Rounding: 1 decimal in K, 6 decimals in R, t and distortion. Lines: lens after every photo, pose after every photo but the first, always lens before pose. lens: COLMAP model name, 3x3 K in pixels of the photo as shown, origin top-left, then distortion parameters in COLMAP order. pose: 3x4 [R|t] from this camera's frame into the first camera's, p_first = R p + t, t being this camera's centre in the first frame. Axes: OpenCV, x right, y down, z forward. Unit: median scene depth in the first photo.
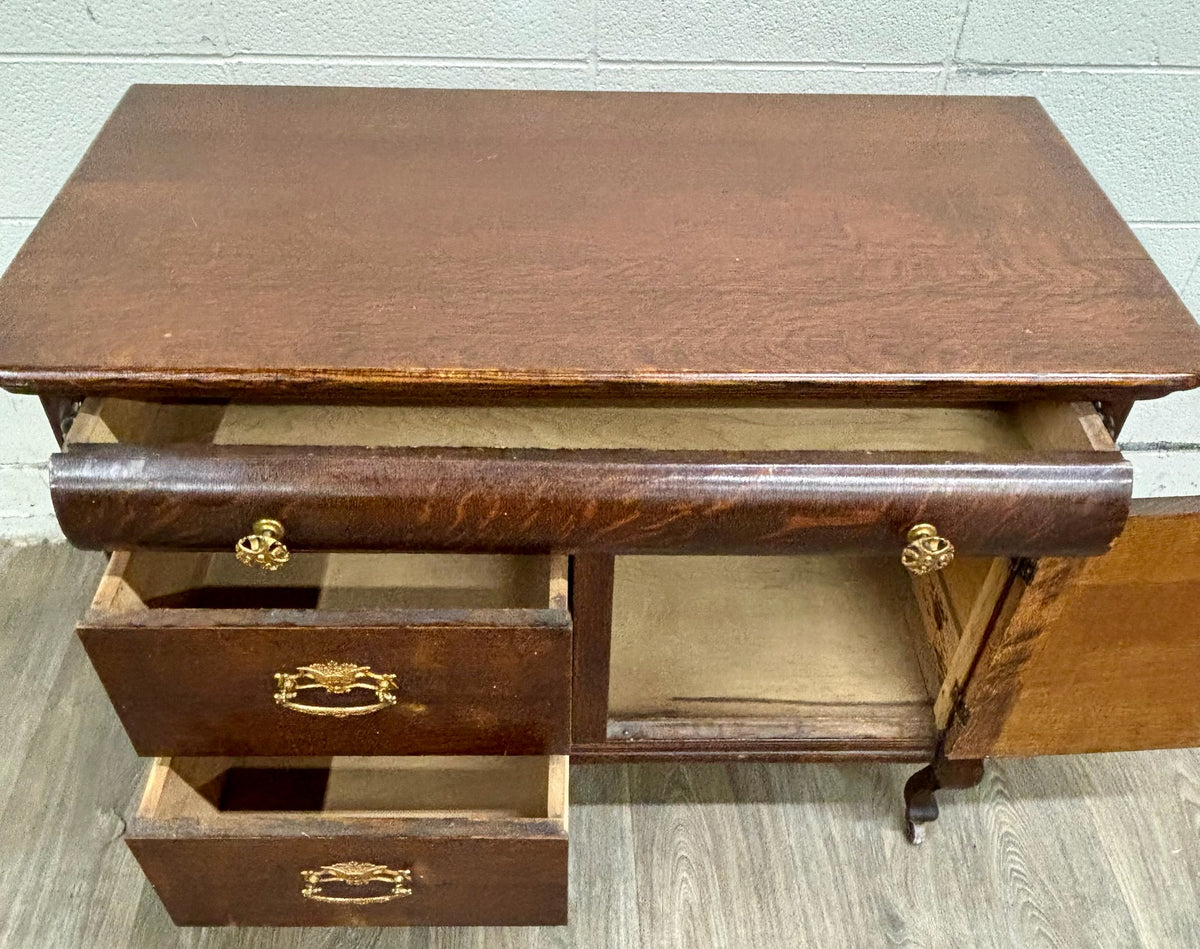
lens RADIAL K [[1133.0, 0, 597.7], [0, 1133.0, 536.9], [0, 0, 1]] dist [0.000428, 0.000000]
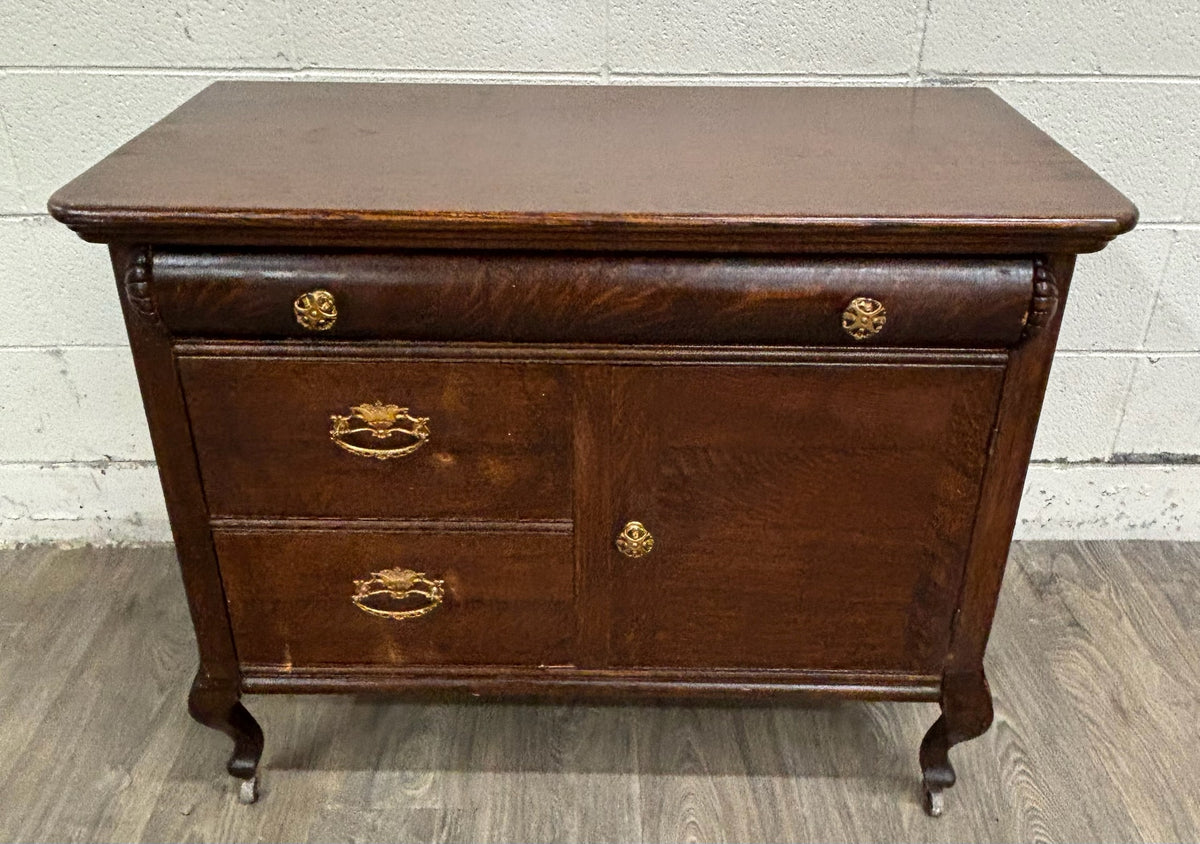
lens RADIAL K [[1141.6, 0, 595.6], [0, 1141.6, 416.5], [0, 0, 1]] dist [0.018755, 0.000000]
pose [[0.998991, 0.003907, -0.044751, 0.036787], [-0.015459, 0.965264, -0.260817, 0.211371], [0.042178, 0.261245, 0.964350, -0.044320]]
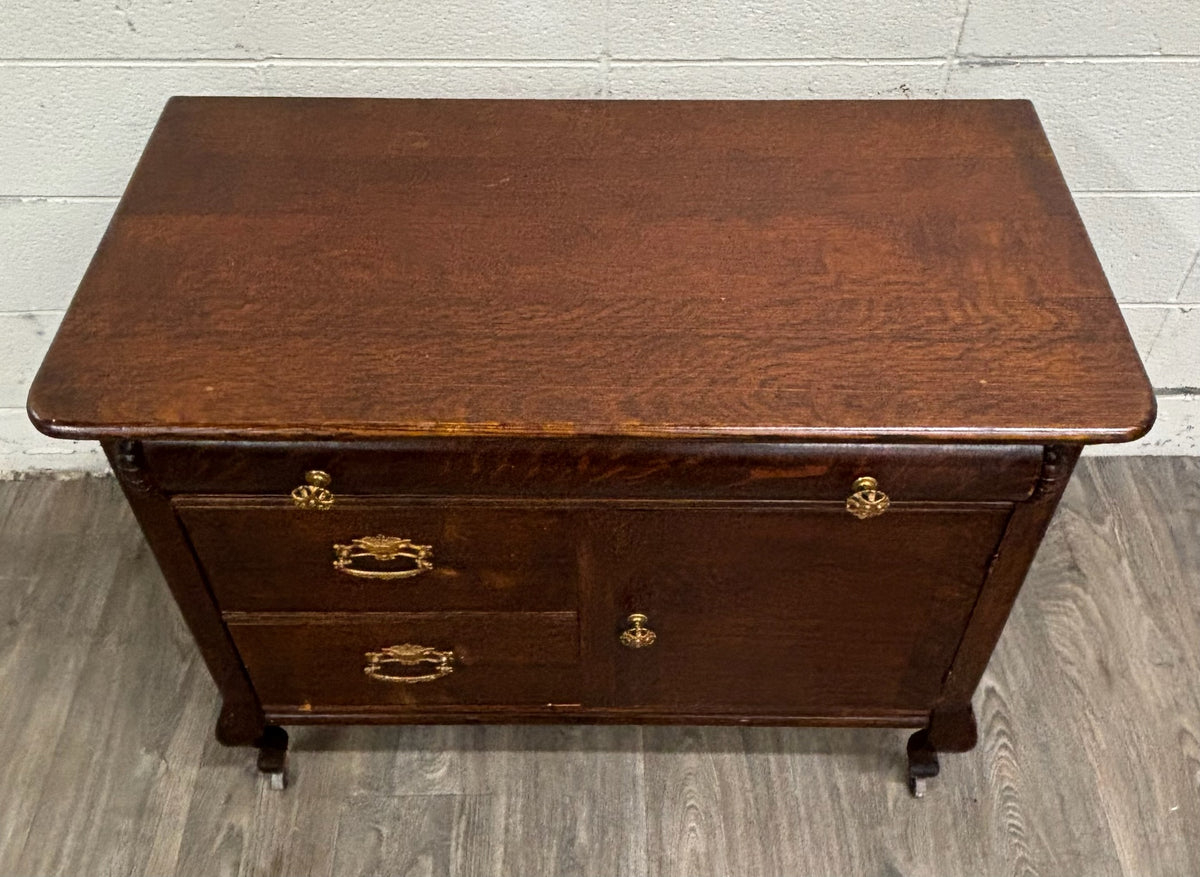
lens RADIAL K [[1211.6, 0, 603.4], [0, 1211.6, 430.2], [0, 0, 1]] dist [0.016510, 0.000000]
pose [[0.999124, 0.005839, -0.041439, 0.038954], [-0.004371, 0.999363, 0.035412, -0.108209], [0.041619, -0.035200, 0.998513, -0.117603]]
